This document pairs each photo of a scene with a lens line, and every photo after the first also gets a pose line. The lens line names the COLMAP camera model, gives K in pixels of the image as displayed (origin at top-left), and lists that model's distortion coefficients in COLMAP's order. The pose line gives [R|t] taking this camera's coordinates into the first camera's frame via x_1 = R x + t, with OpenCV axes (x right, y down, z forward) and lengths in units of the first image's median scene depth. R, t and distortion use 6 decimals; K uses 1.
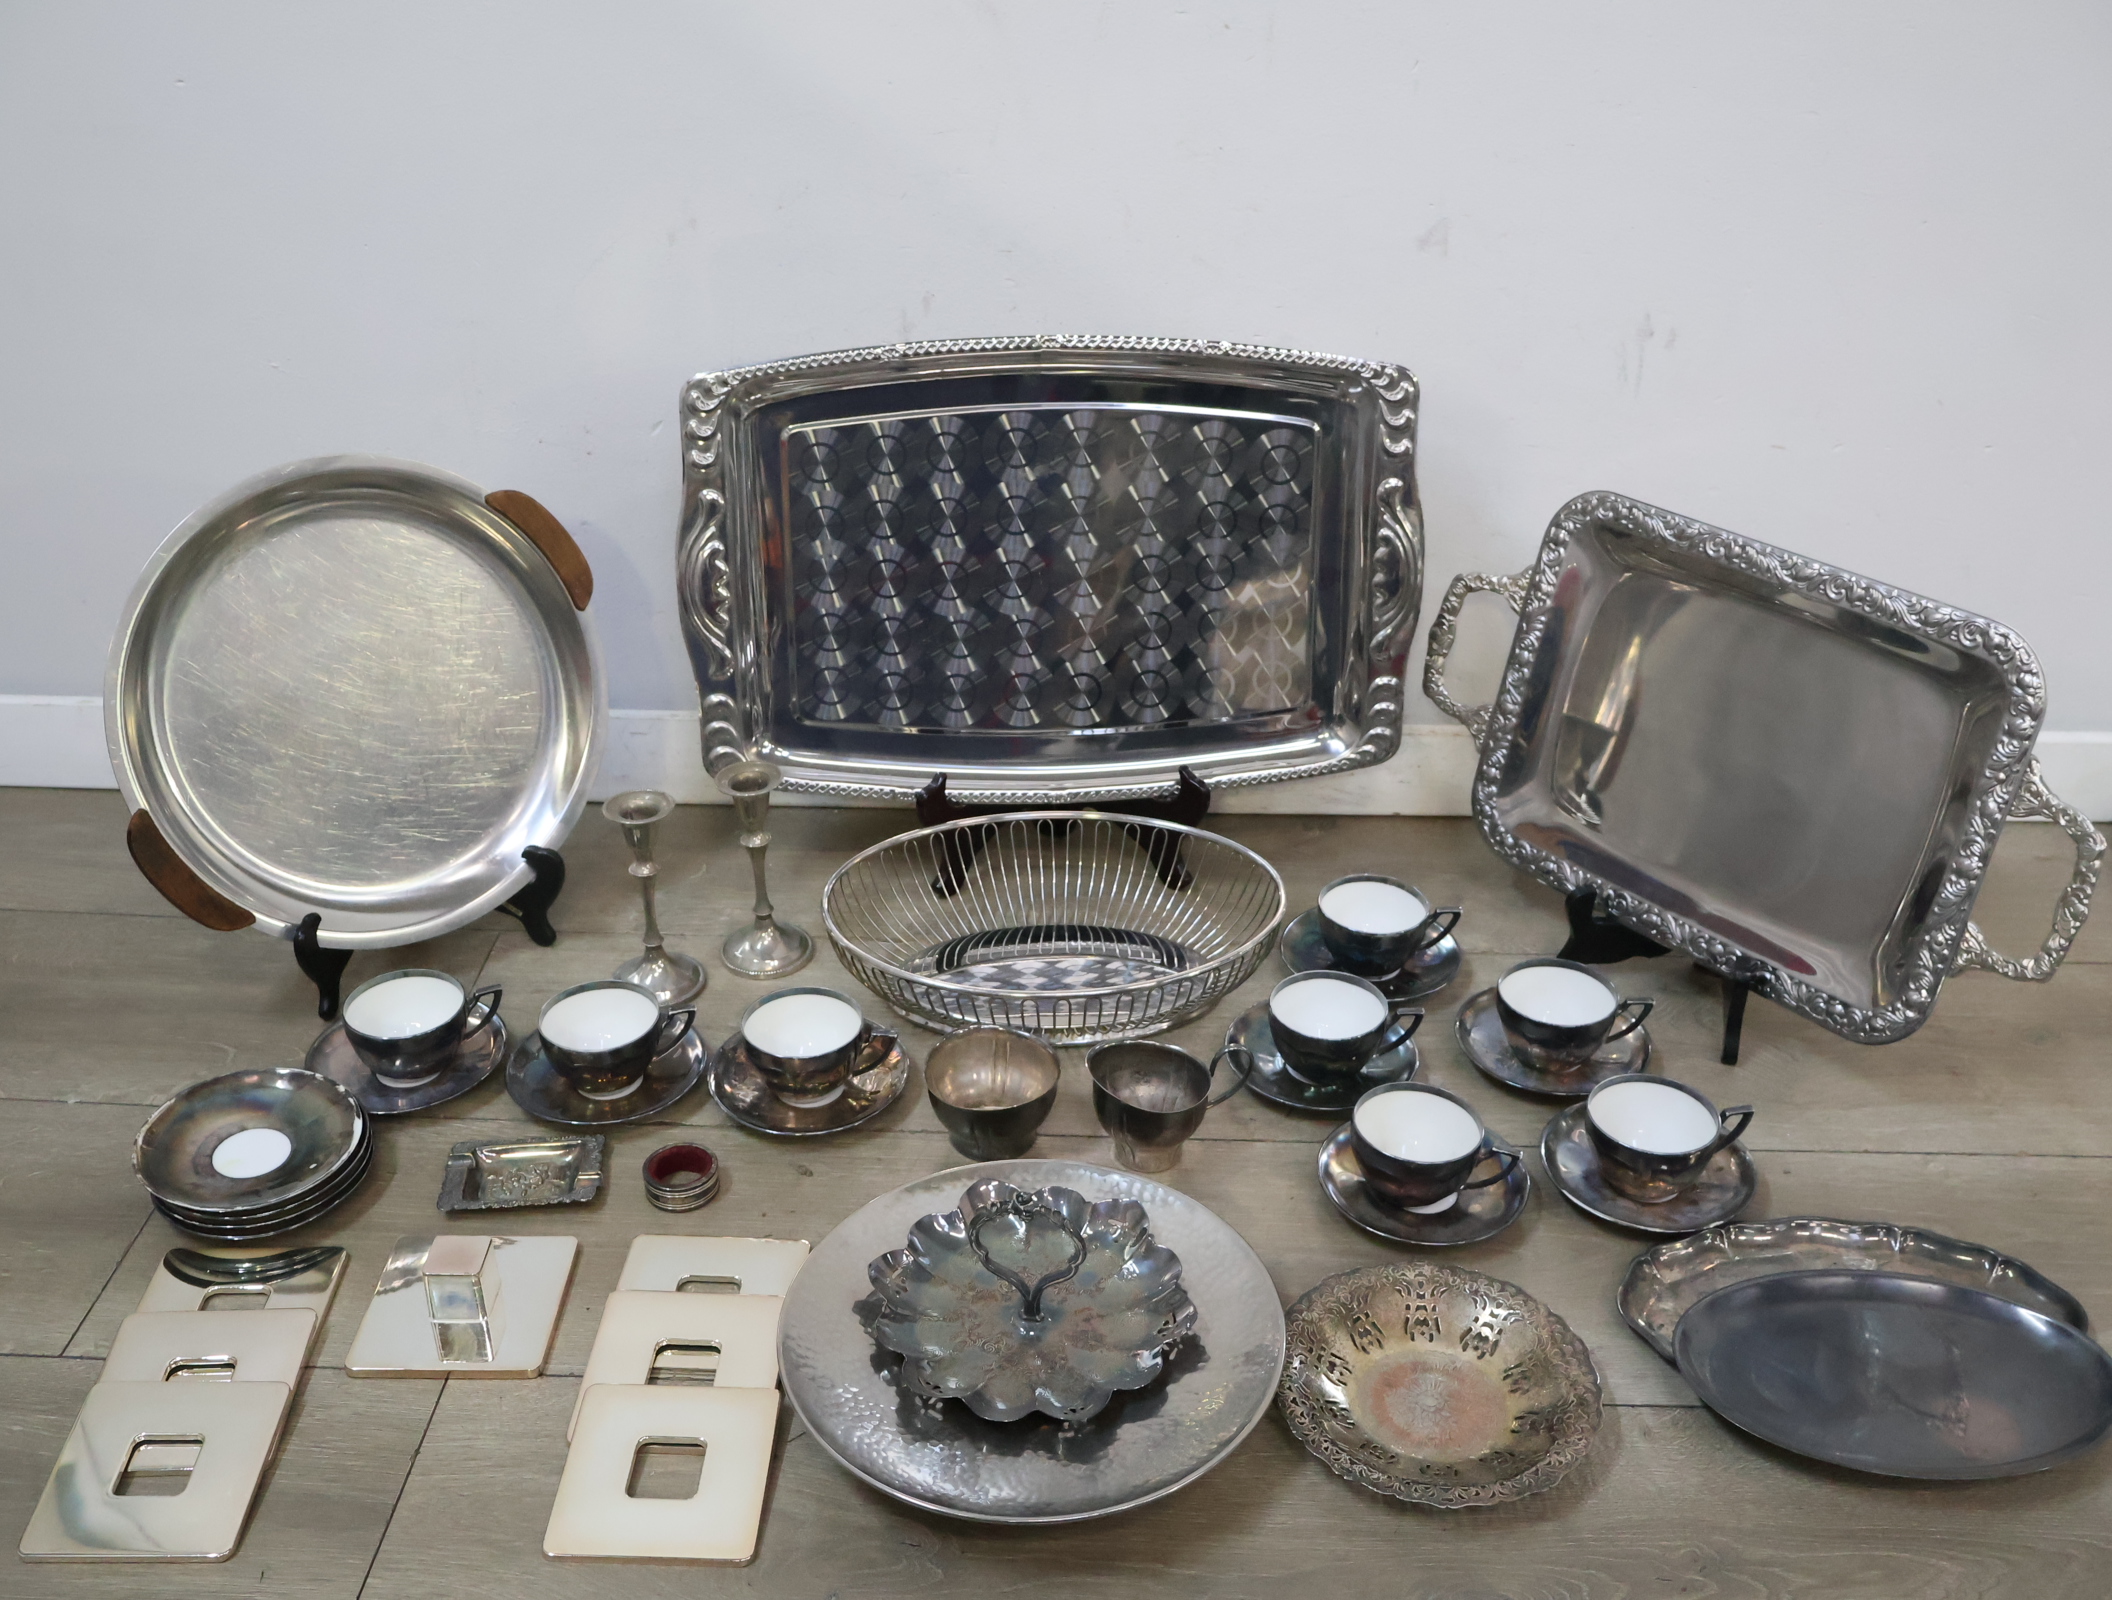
lens RADIAL K [[1990.9, 0, 1057.1], [0, 1990.9, 811.0], [0, 0, 1]] dist [0.008520, 0.002112]
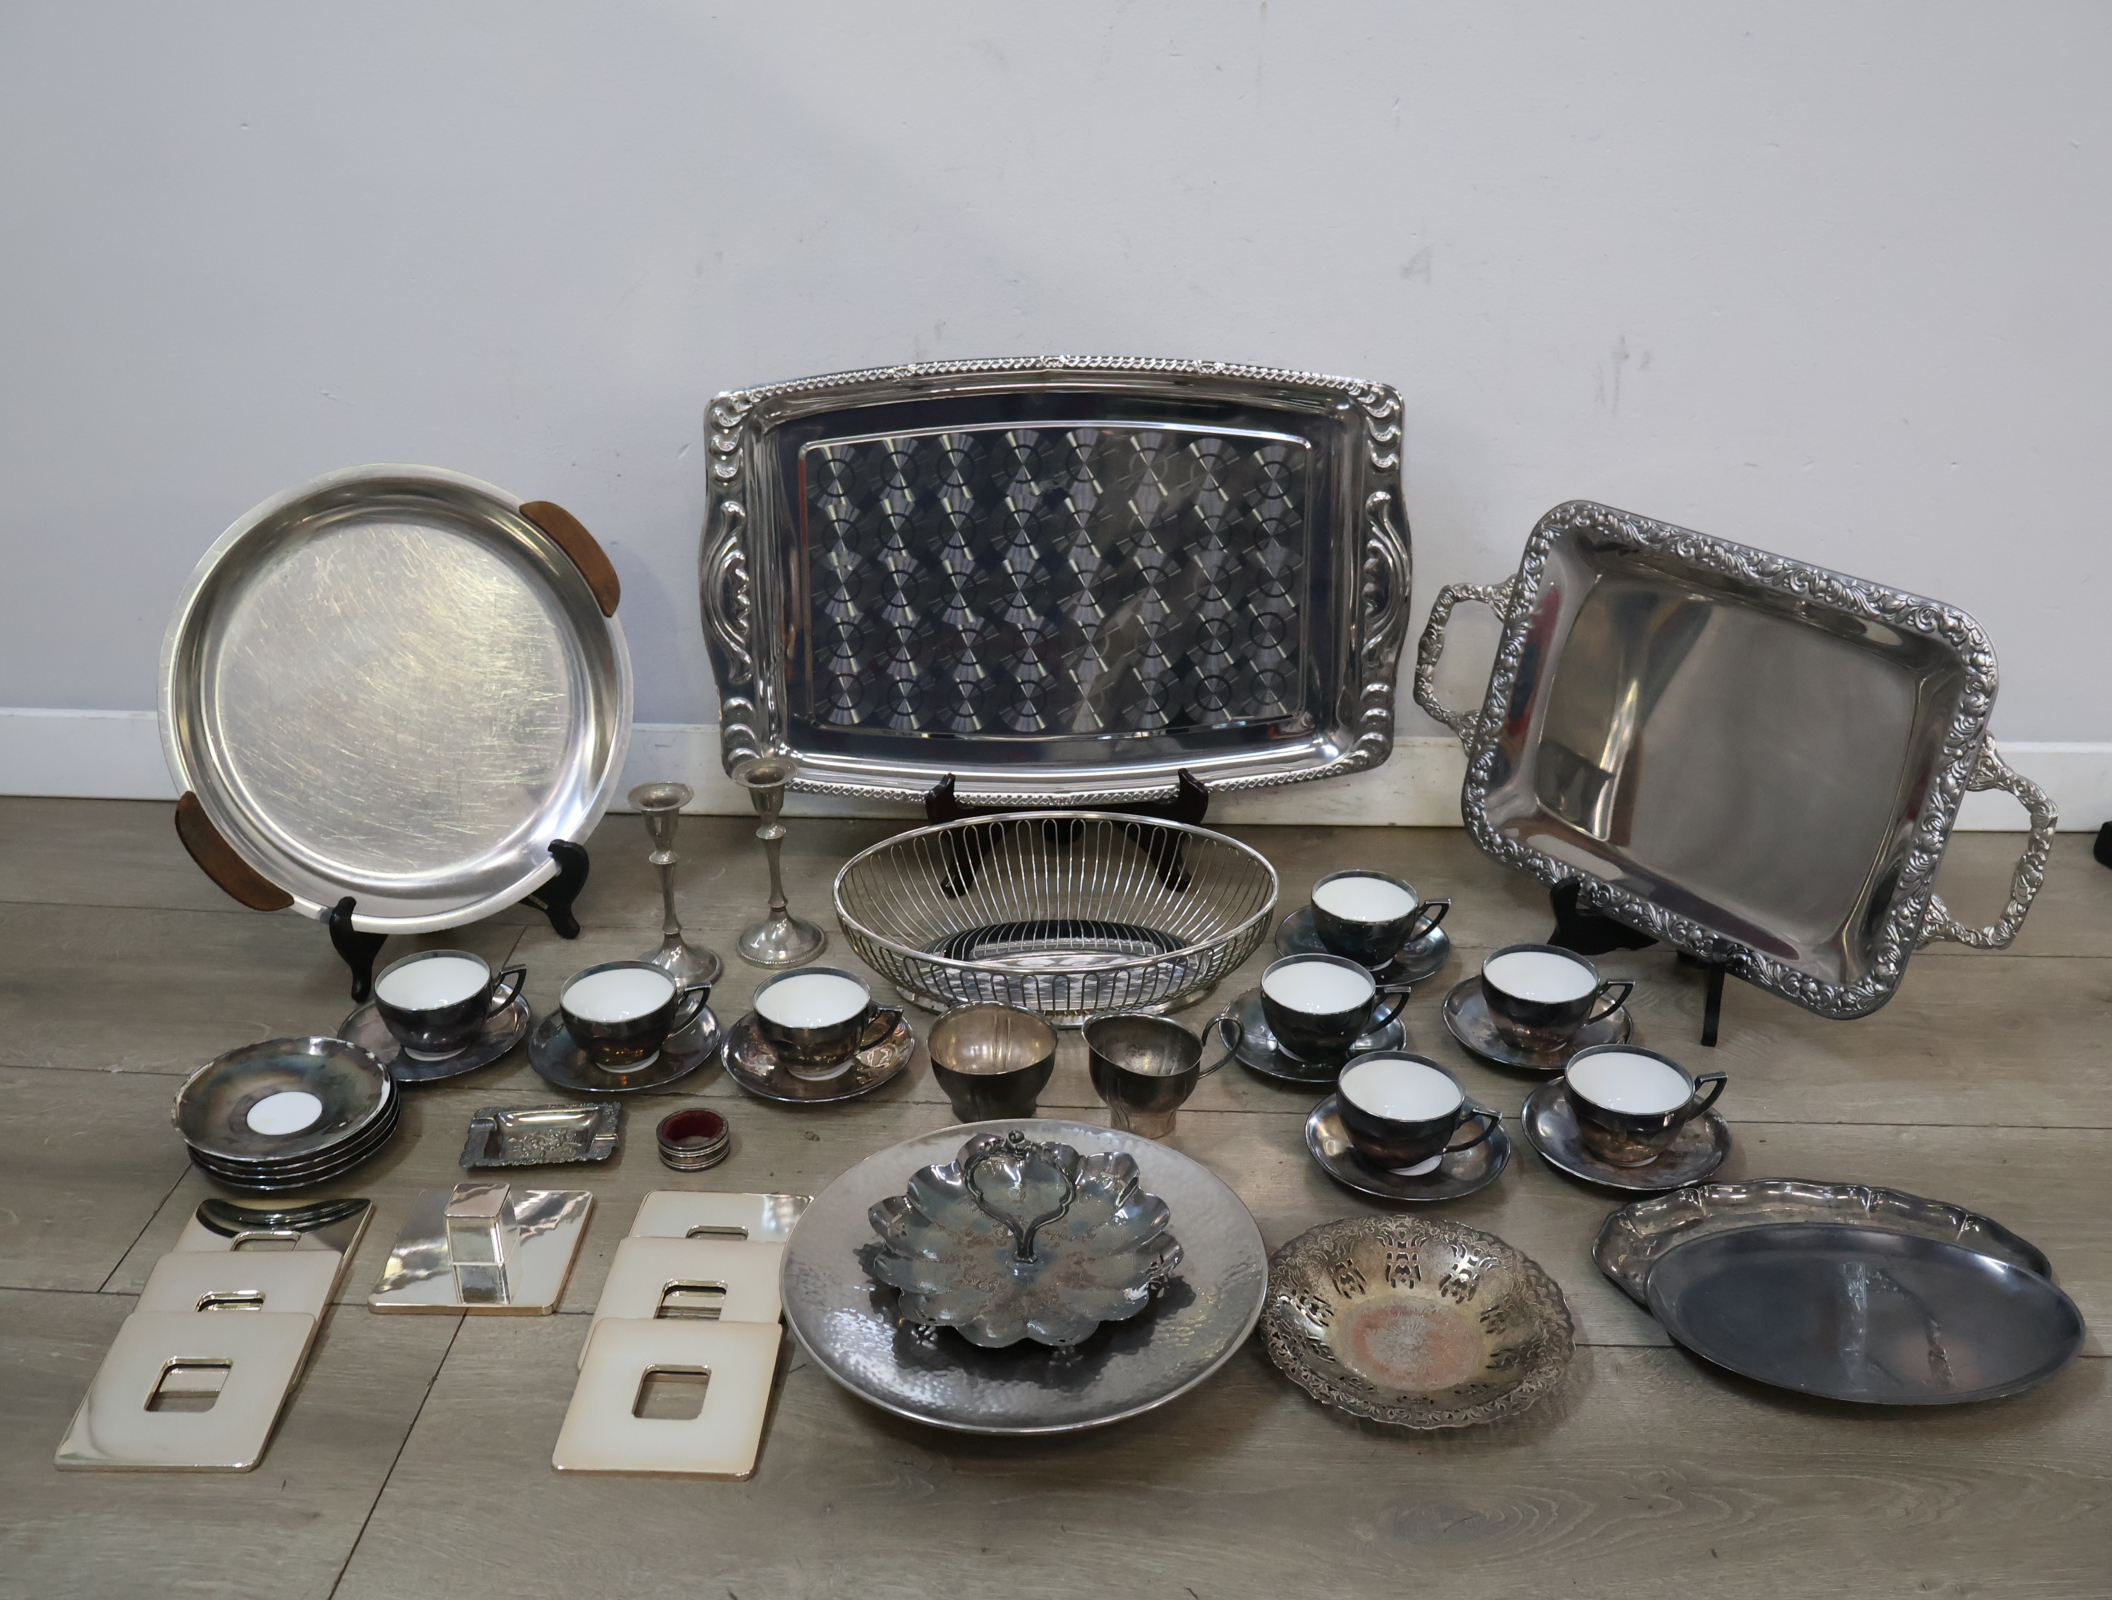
lens RADIAL K [[1983.4, 0, 1056.0], [0, 1983.4, 800.0], [0, 0, 1]] dist [0.003494, 0.008358]
pose [[0.999821, 0.000701, -0.018902, 0.019223], [-0.001874, 0.998067, -0.062113, 0.066461], [0.018821, 0.062138, 0.997890, -0.039752]]
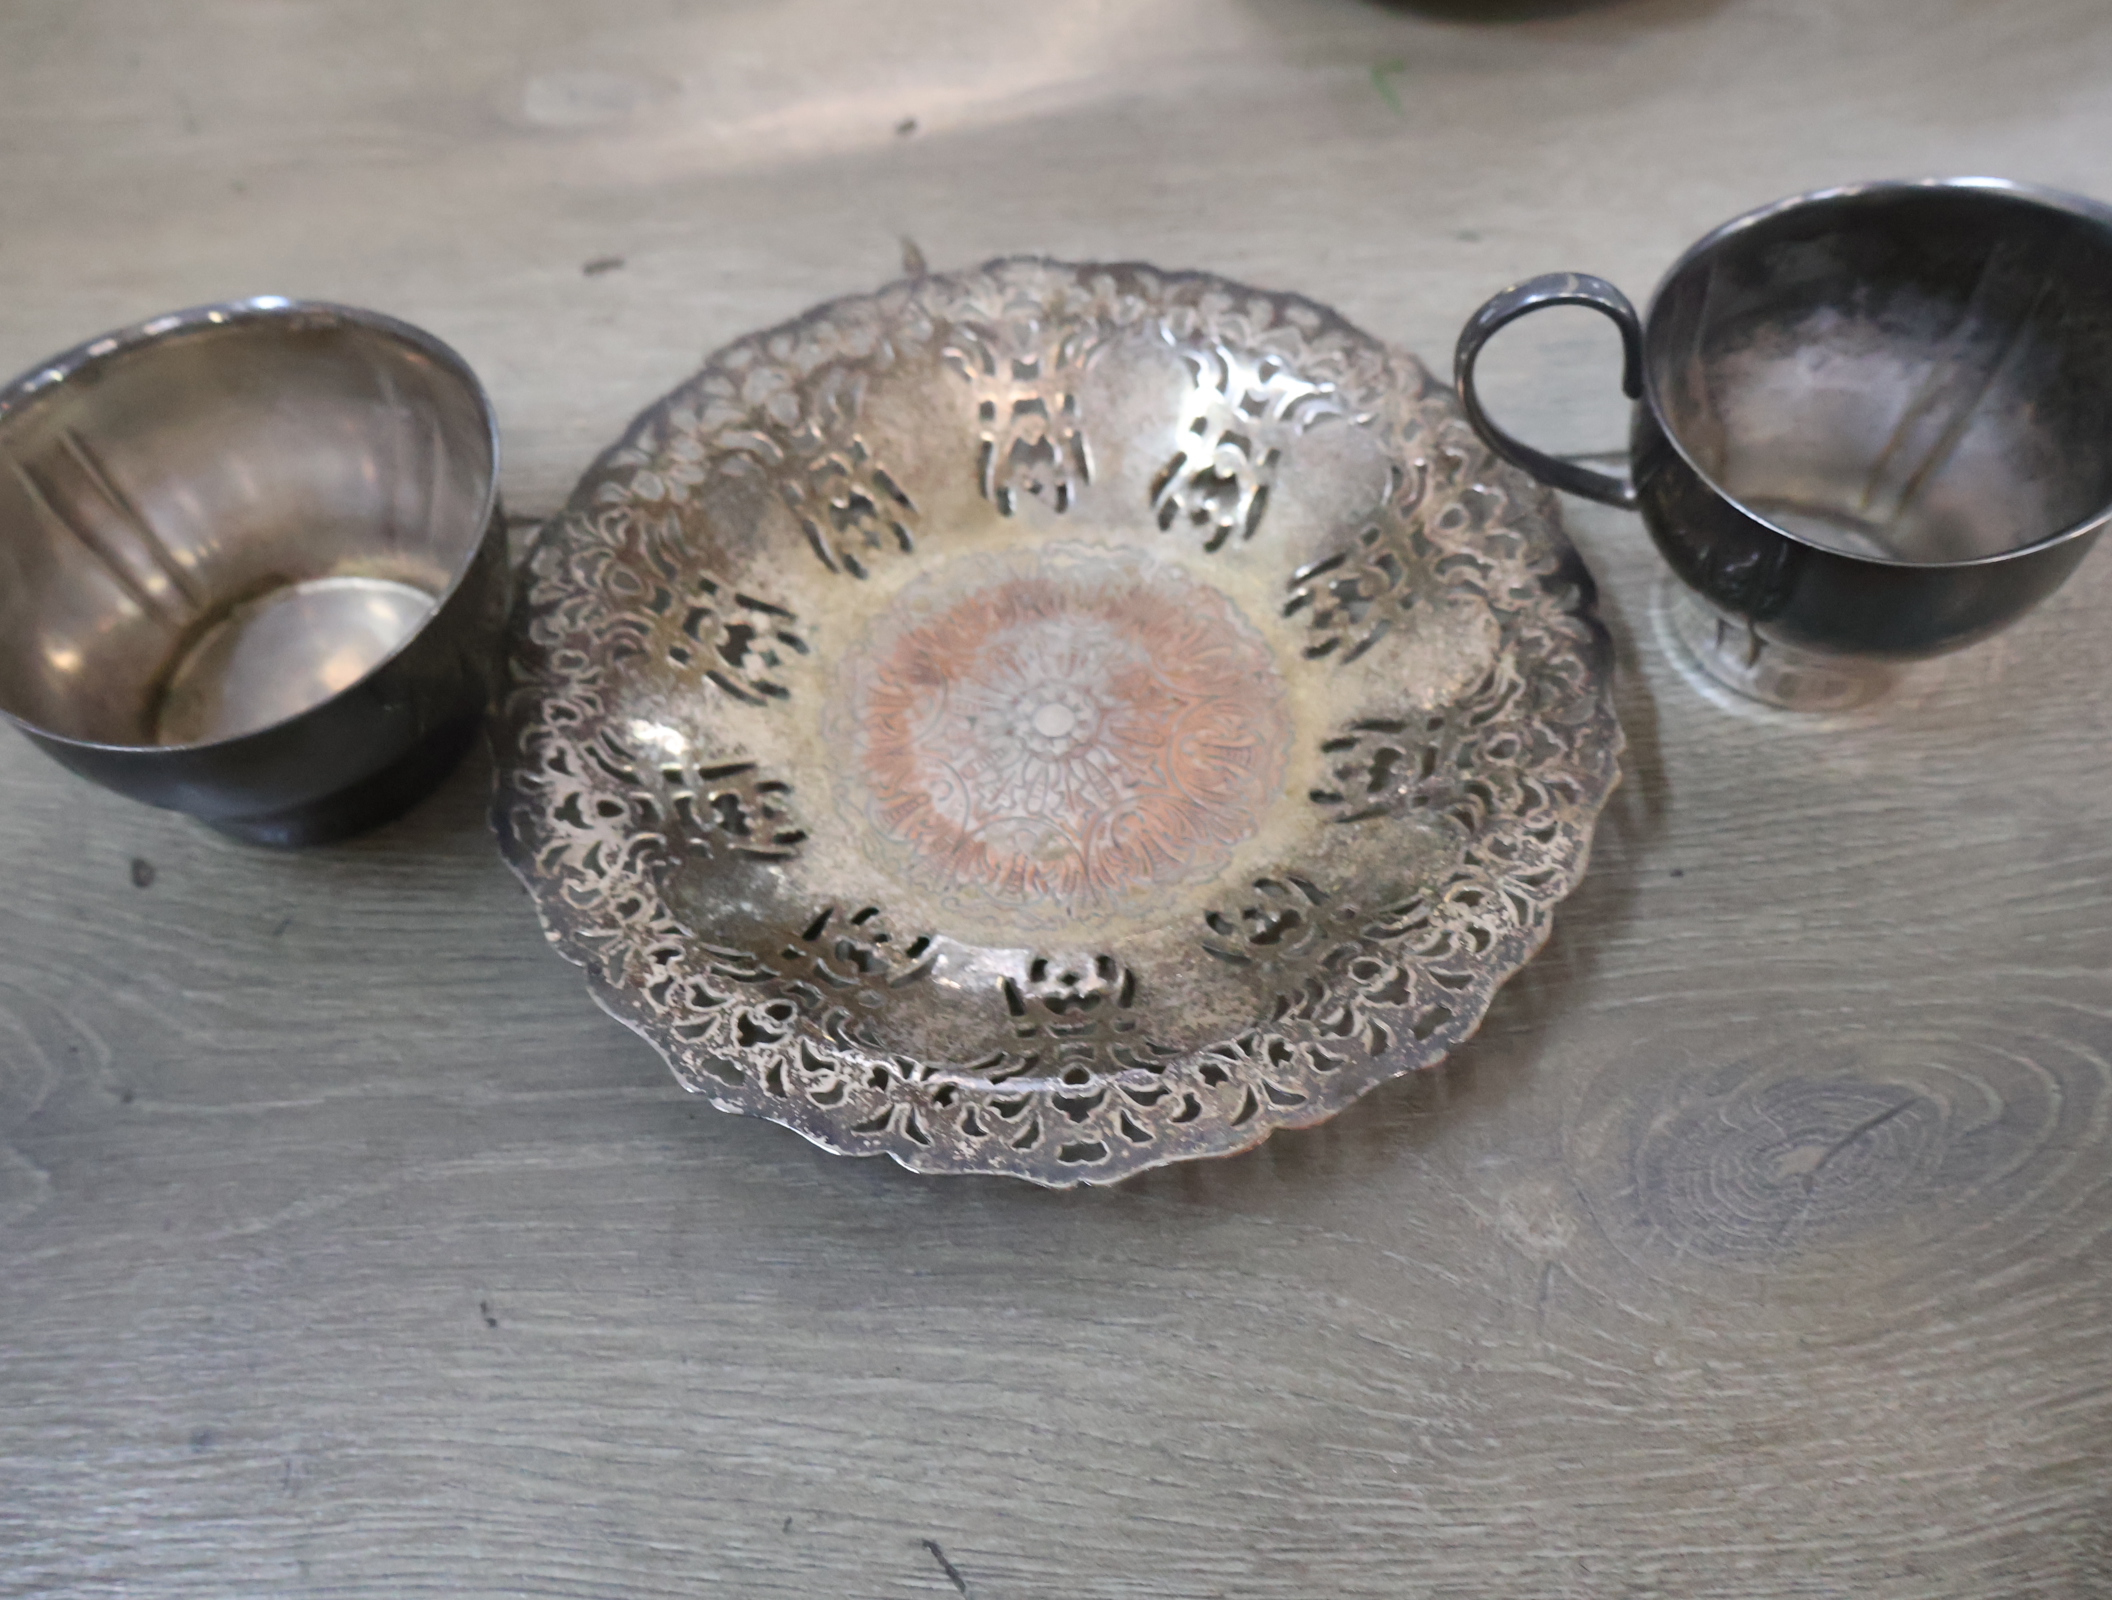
lens RADIAL K [[1990.9, 0, 1057.1], [0, 1990.9, 811.0], [0, 0, 1]] dist [0.008520, 0.002112]
pose [[0.990240, -0.132122, 0.044377, 0.141819], [0.094492, 0.870464, 0.483078, 0.131394], [-0.102453, -0.474170, 0.874452, 0.595698]]
